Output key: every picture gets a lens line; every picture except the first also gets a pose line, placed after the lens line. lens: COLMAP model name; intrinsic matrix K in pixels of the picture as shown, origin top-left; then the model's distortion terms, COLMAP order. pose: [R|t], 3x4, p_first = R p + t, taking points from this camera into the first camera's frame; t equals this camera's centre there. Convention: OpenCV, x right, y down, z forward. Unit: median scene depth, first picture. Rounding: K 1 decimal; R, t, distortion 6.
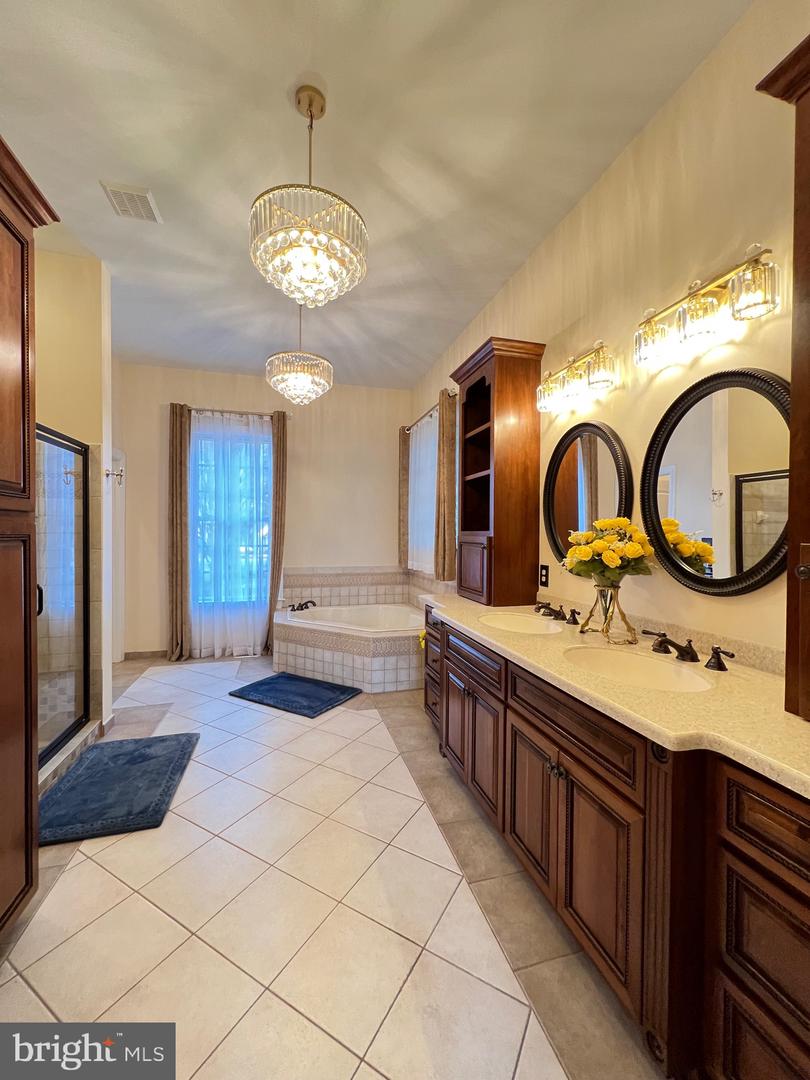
lens RADIAL K [[432.1, 0, 407.0], [0, 432.1, 538.7], [0, 0, 1]] dist [-0.000505, 0.000567]
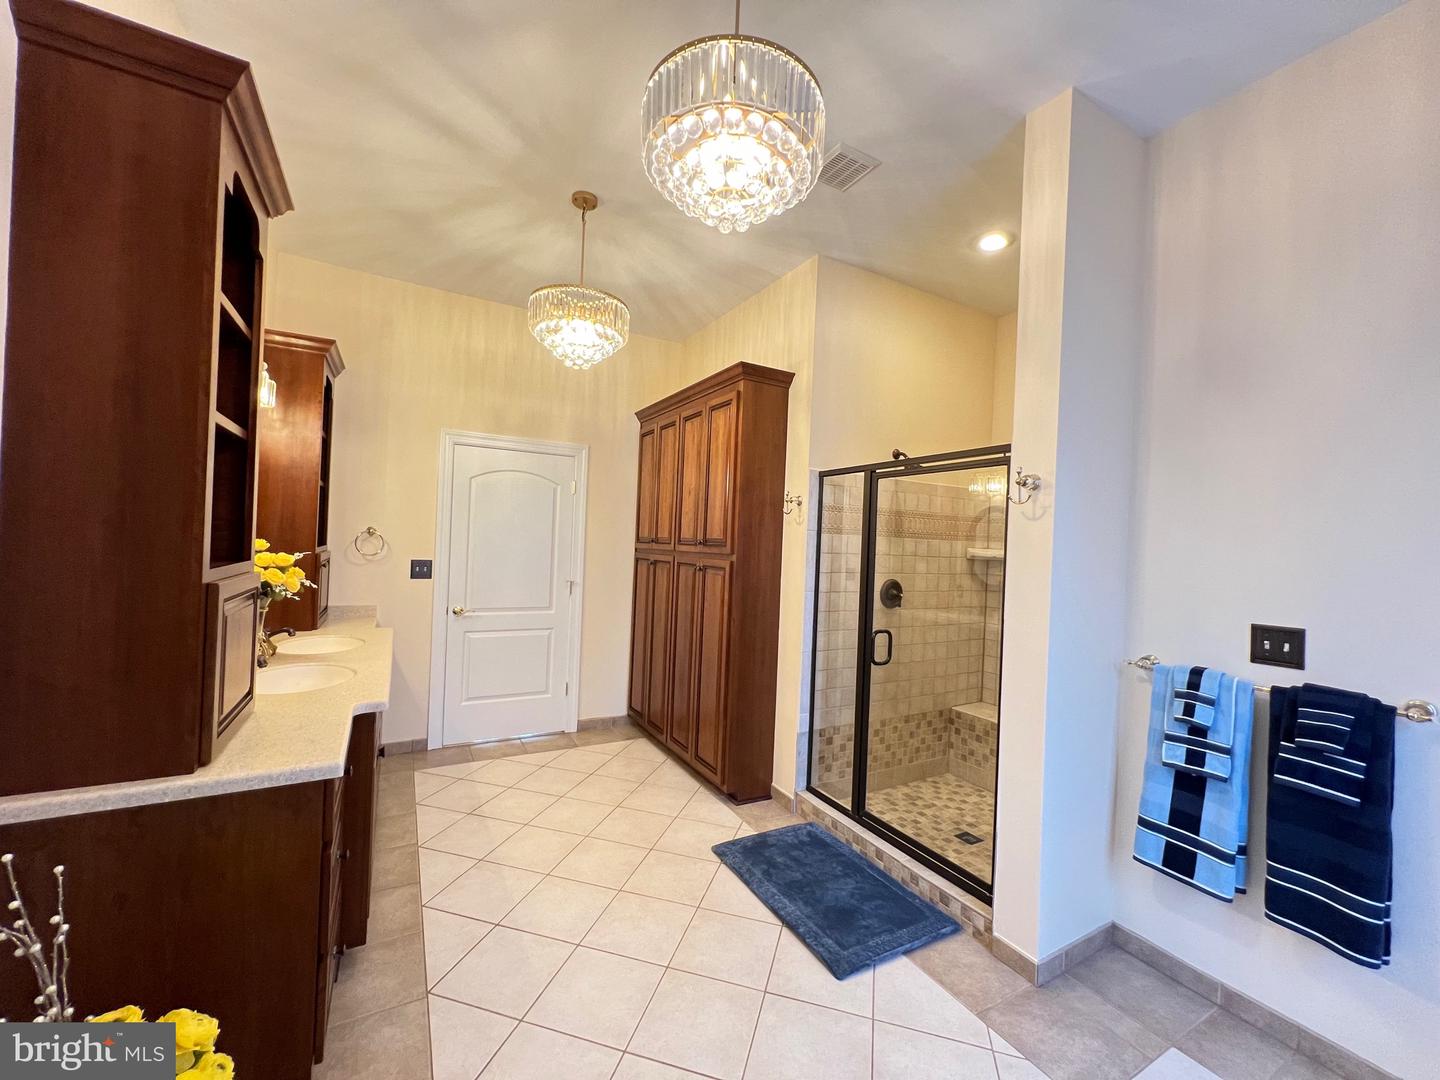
lens RADIAL K [[576.1, 0, 718.2], [0, 576.1, 543.0], [0, 0, 1]] dist [-0.000505, 0.000567]
pose [[-0.969634, -0.044952, -0.240395, -0.167660], [-0.046476, 0.998919, 0.000670, -0.072710], [0.240105, 0.011822, -0.970675, 1.803992]]
